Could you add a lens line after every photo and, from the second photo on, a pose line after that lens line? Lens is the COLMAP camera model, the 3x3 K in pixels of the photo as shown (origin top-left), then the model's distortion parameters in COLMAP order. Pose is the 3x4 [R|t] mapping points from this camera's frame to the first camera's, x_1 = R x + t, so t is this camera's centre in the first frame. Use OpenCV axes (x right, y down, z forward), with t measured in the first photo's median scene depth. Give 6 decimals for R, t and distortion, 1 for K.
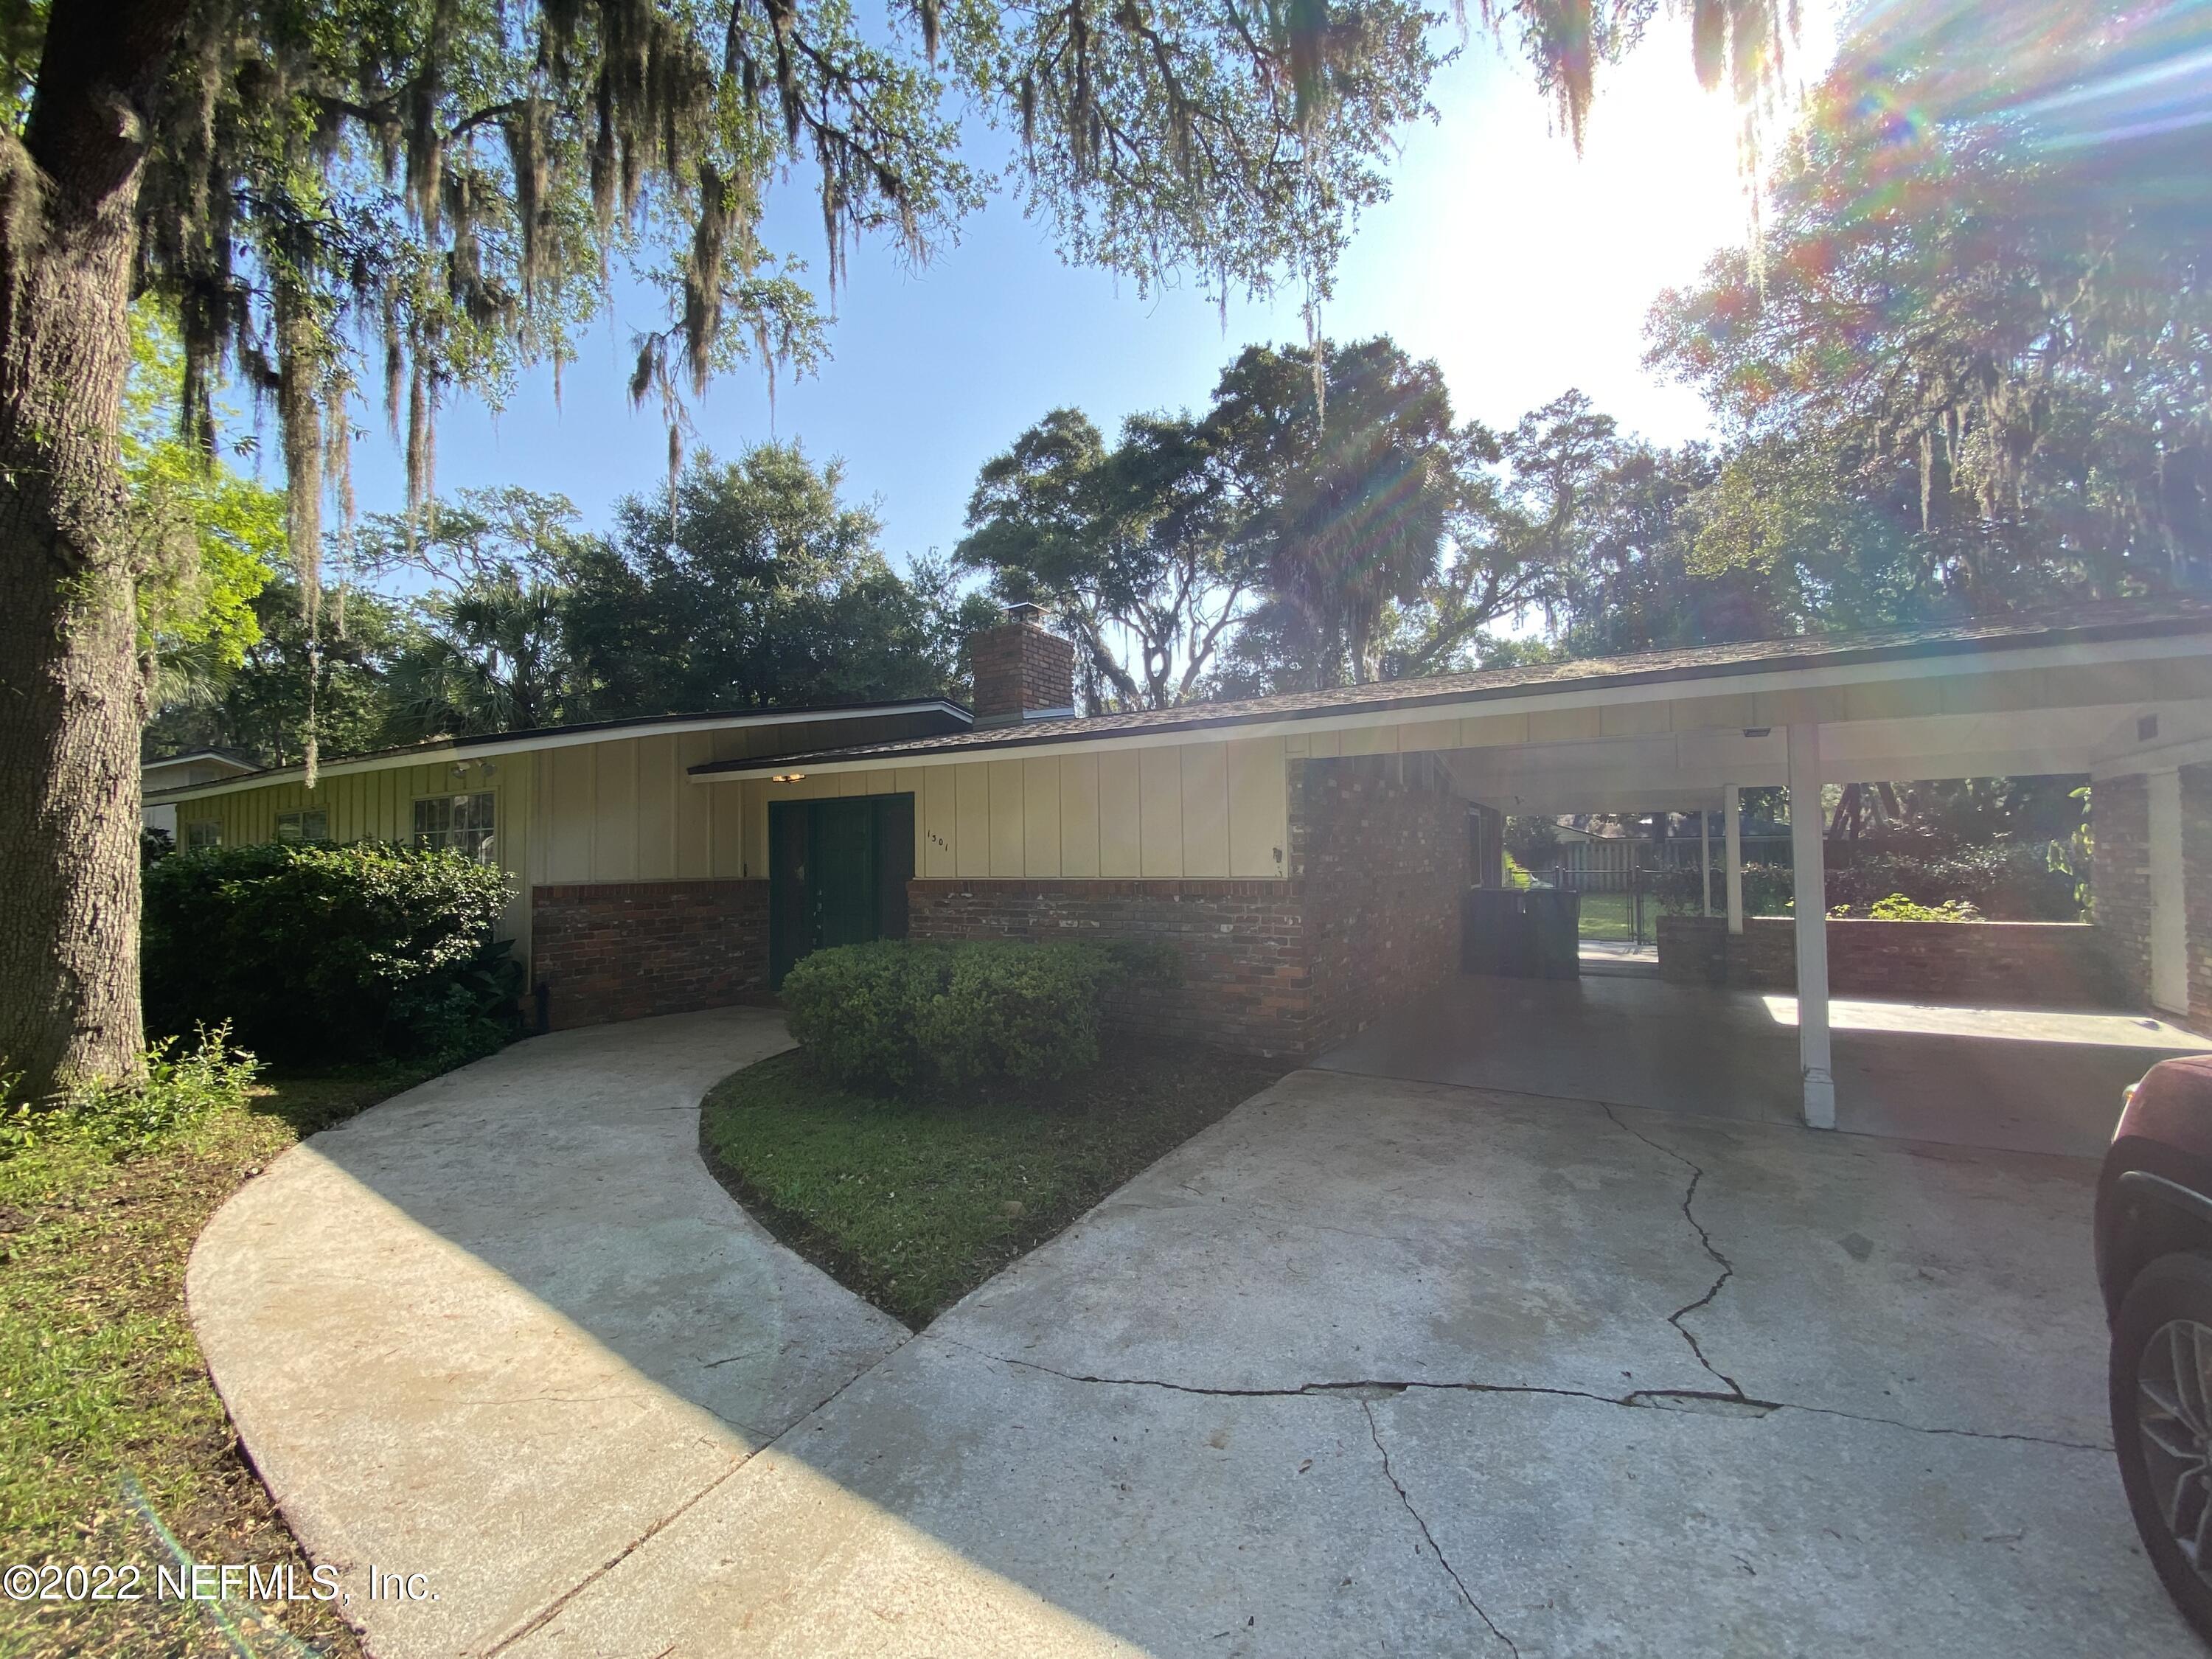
lens RADIAL K [[895.8, 0, 1096.0], [0, 895.8, 829.5], [0, 0, 1]] dist [0.000000, -0.011507]
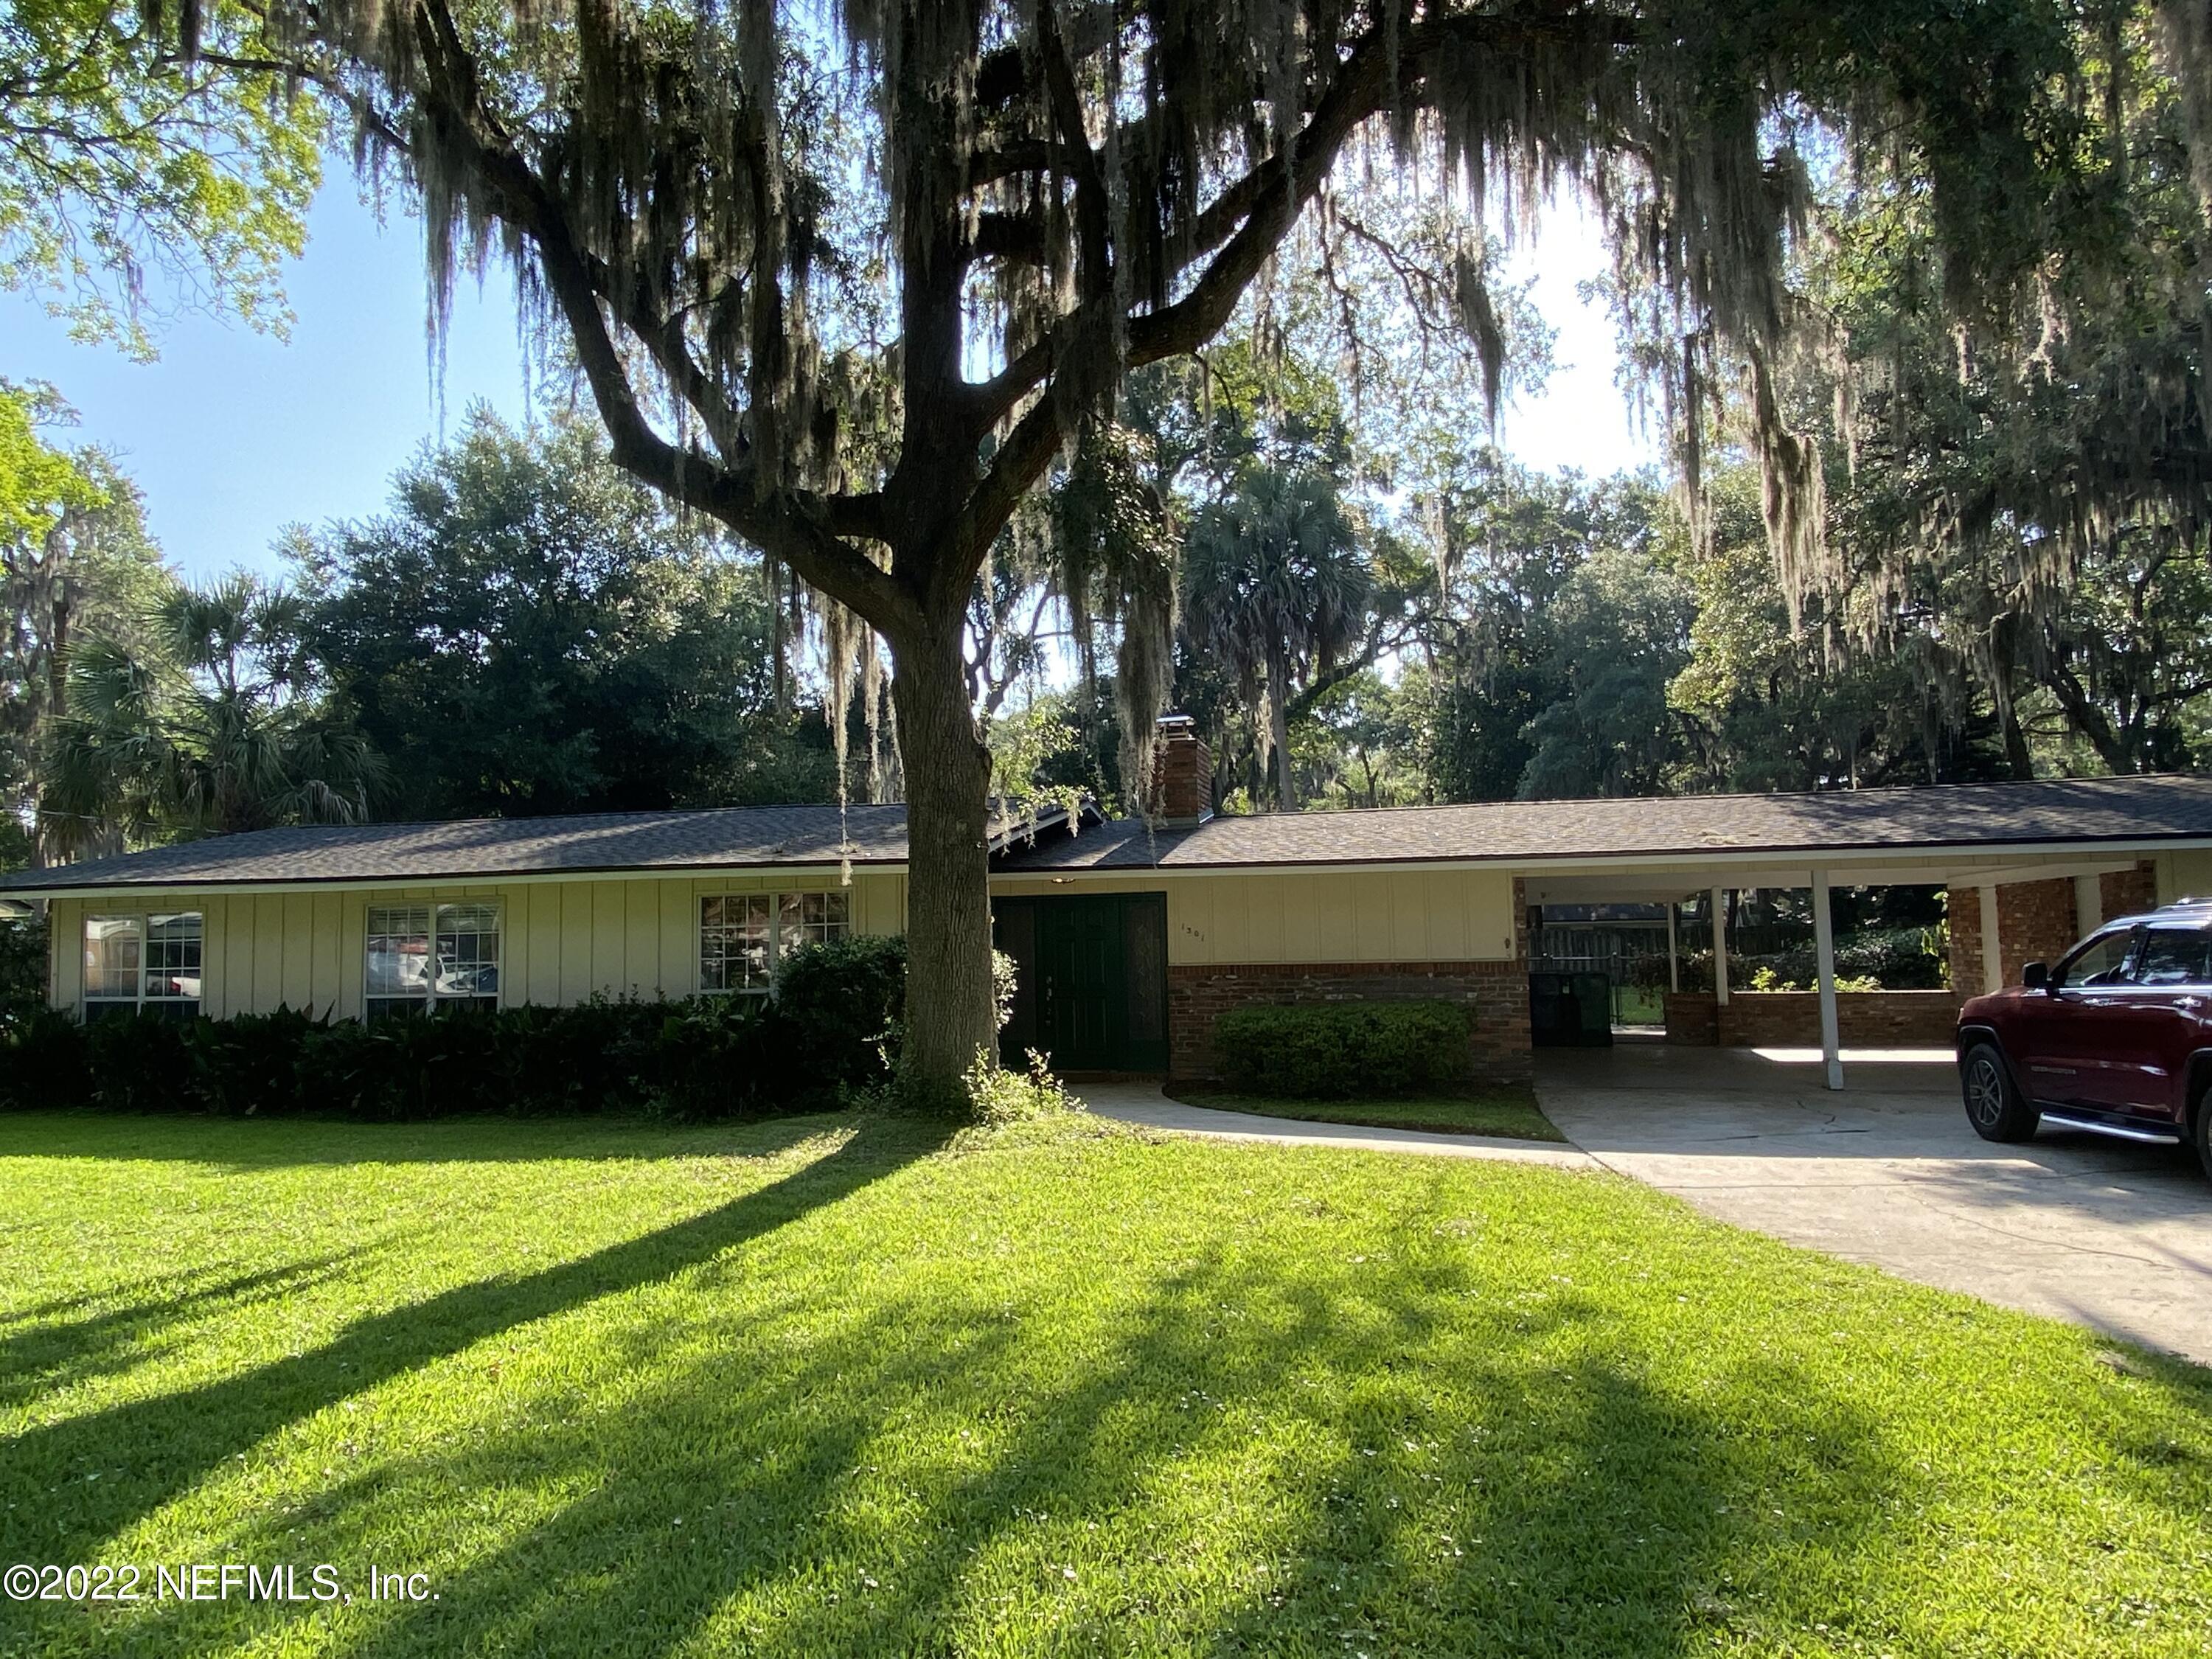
lens RADIAL K [[1375.0, 0, 1106.0], [0, 1375.0, 829.5], [0, 0, 1]] dist [-0.004879, -0.002767]
pose [[0.955427, 0.020532, 0.294512, -1.002803], [-0.003832, 0.998357, -0.057169, -0.024136], [-0.295202, 0.053492, 0.953936, -0.876961]]
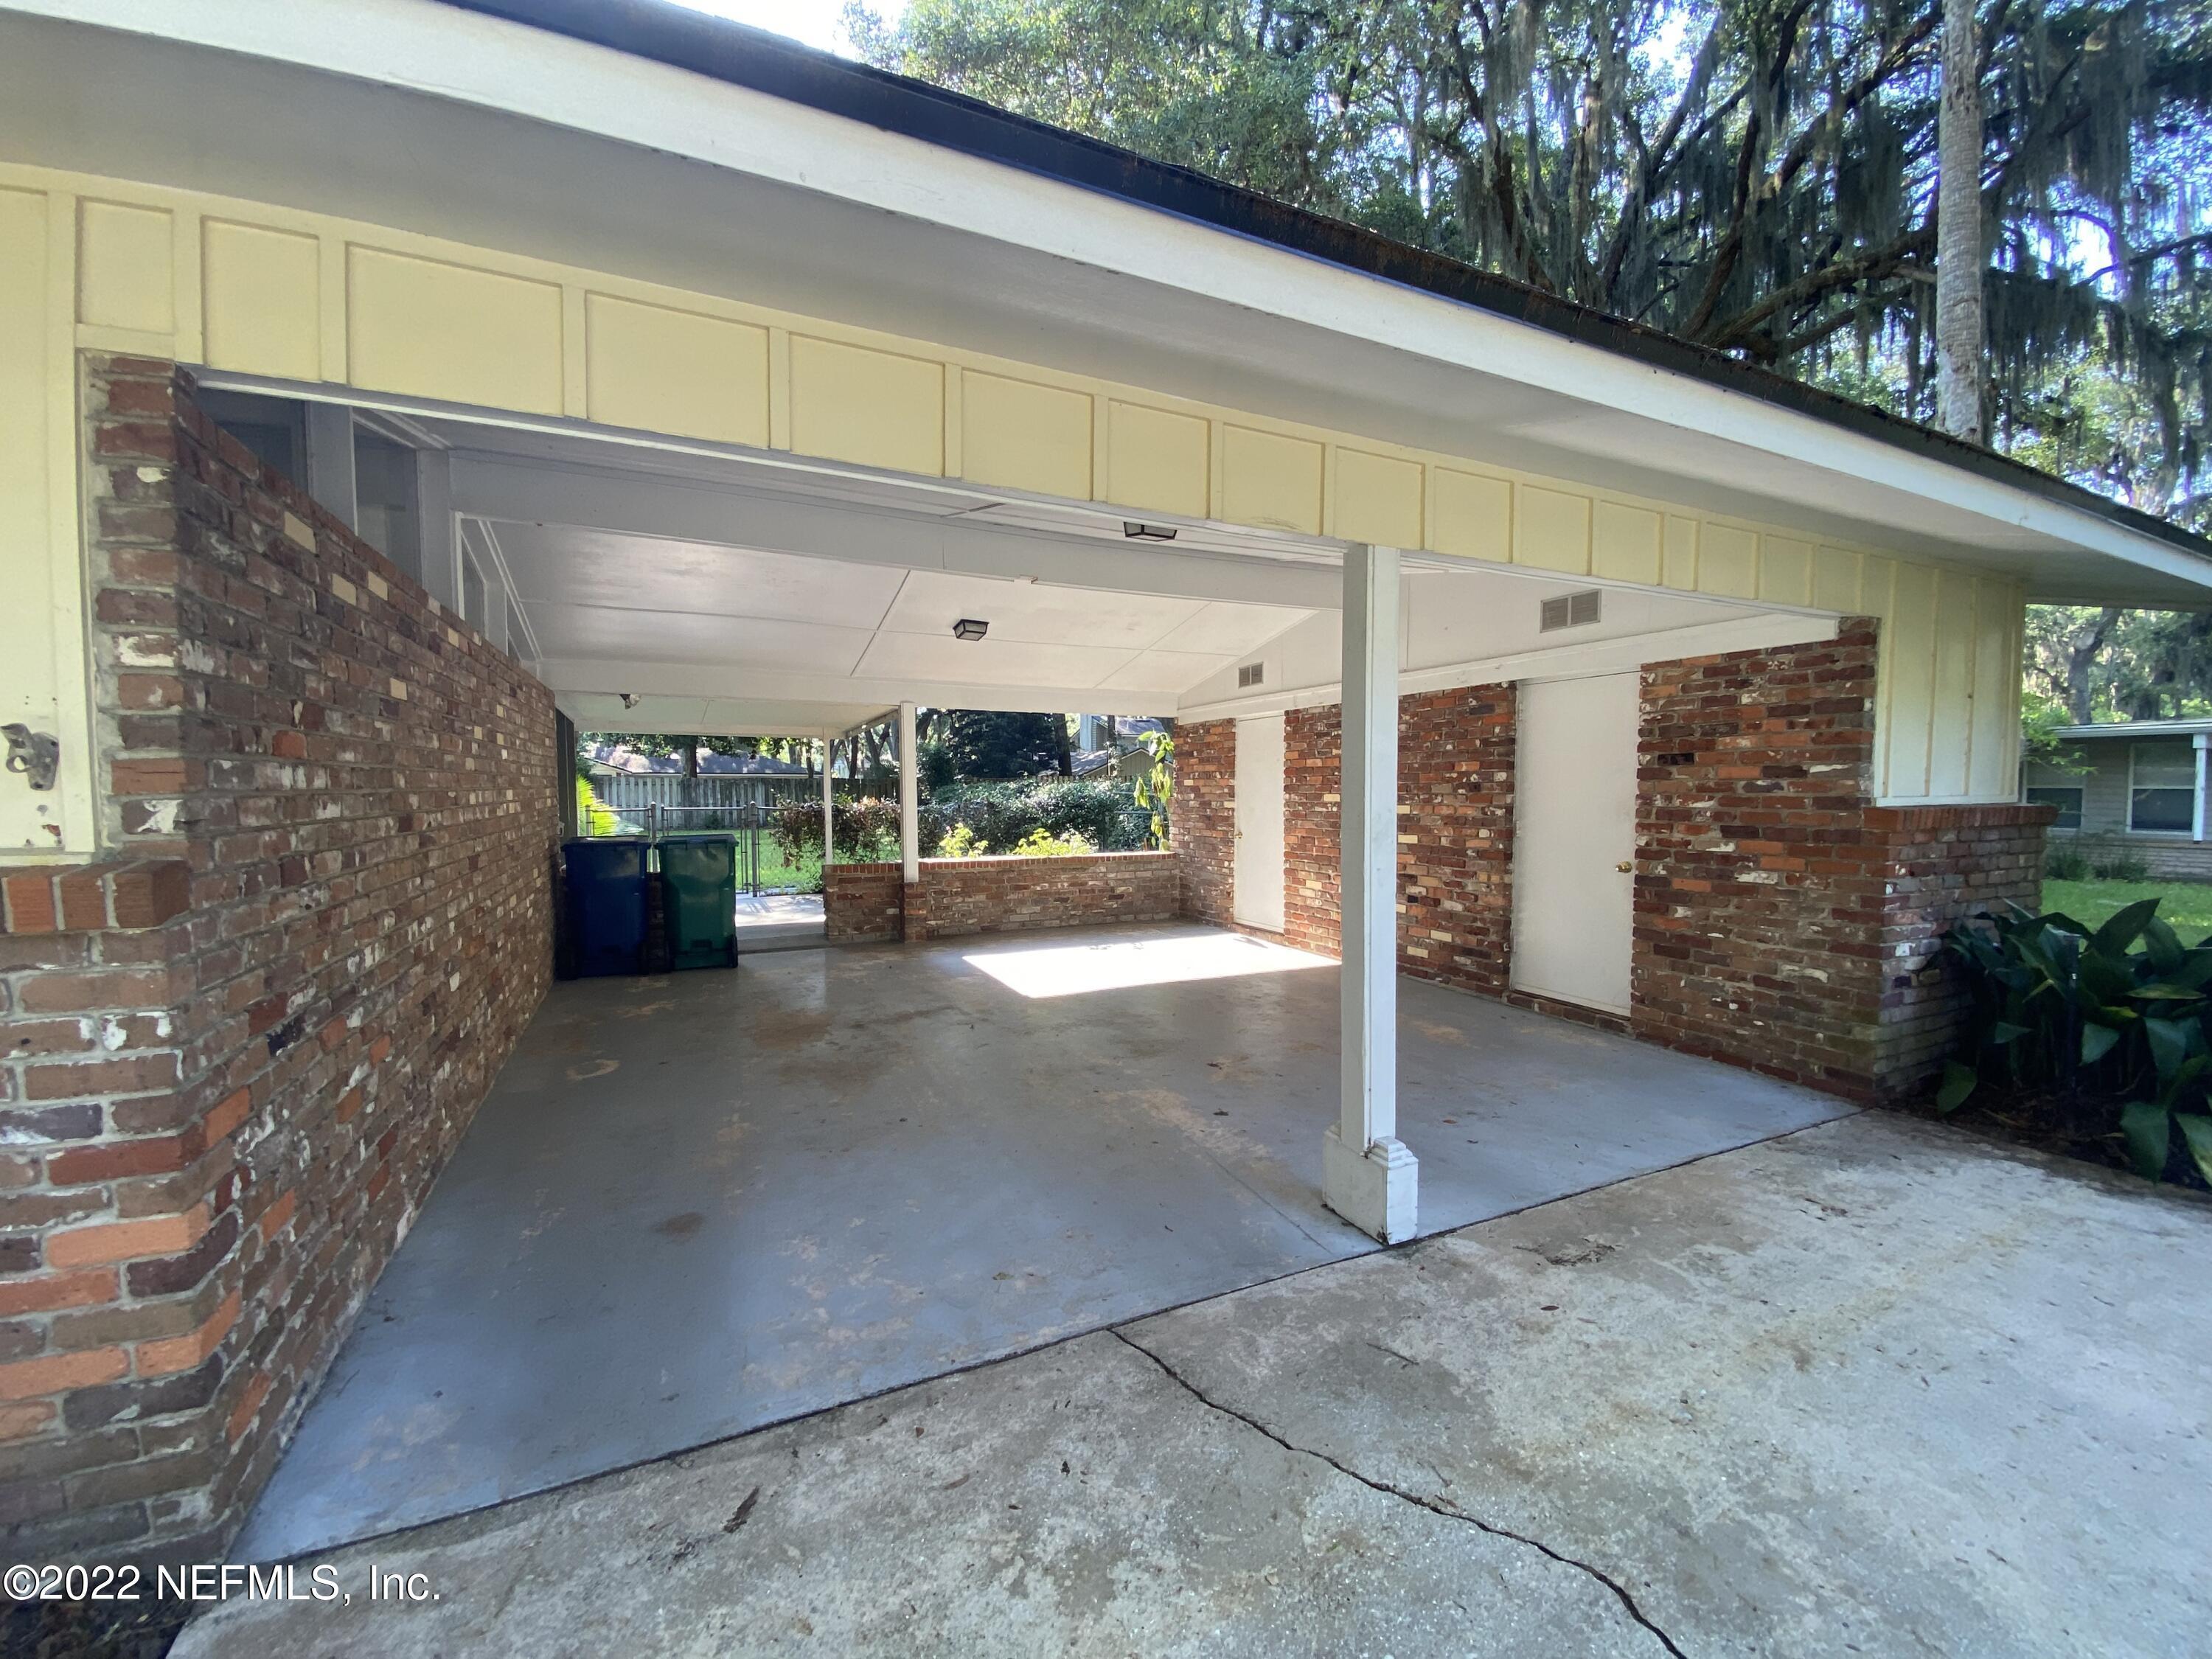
lens RADIAL K [[895.8, 0, 1096.0], [0, 895.8, 829.5], [0, 0, 1]] dist [0.000000, -0.011507]
pose [[0.531768, -0.030652, 0.846335, 0.146043], [-0.029196, 0.998087, 0.054492, 0.024938], [-0.846387, -0.053687, 0.529856, 0.599387]]
